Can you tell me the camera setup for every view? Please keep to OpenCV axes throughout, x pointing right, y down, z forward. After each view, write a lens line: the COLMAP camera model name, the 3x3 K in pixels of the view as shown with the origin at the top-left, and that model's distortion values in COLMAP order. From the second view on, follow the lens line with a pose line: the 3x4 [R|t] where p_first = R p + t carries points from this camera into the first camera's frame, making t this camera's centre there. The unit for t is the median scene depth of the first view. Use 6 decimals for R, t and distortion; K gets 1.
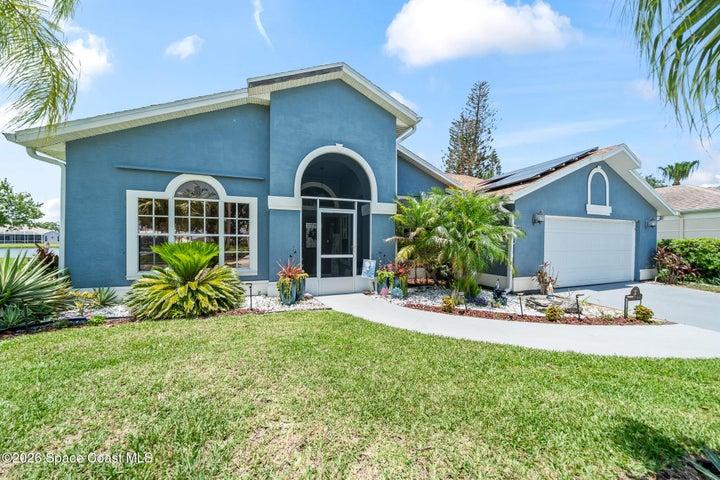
lens RADIAL K [[245.6, 0, 360.0], [0, 245.6, 240.0], [0, 0, 1]] dist [-0.008158, -0.000004]
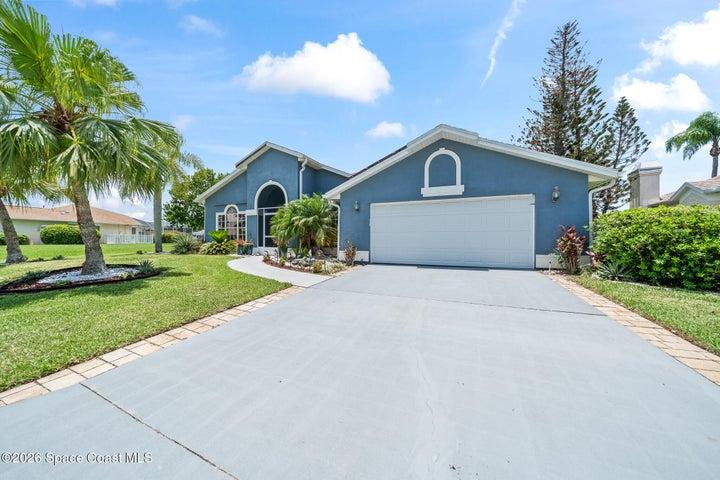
lens RADIAL K [[249.7, 0, 361.2], [0, 249.7, 227.2], [0, 0, 1]] dist [-0.000382, -0.000068]
pose [[0.737201, -0.040979, -0.674429, 1.919644], [0.006530, 0.998545, -0.053535, 0.109515], [0.675642, 0.035062, 0.736396, 0.015278]]
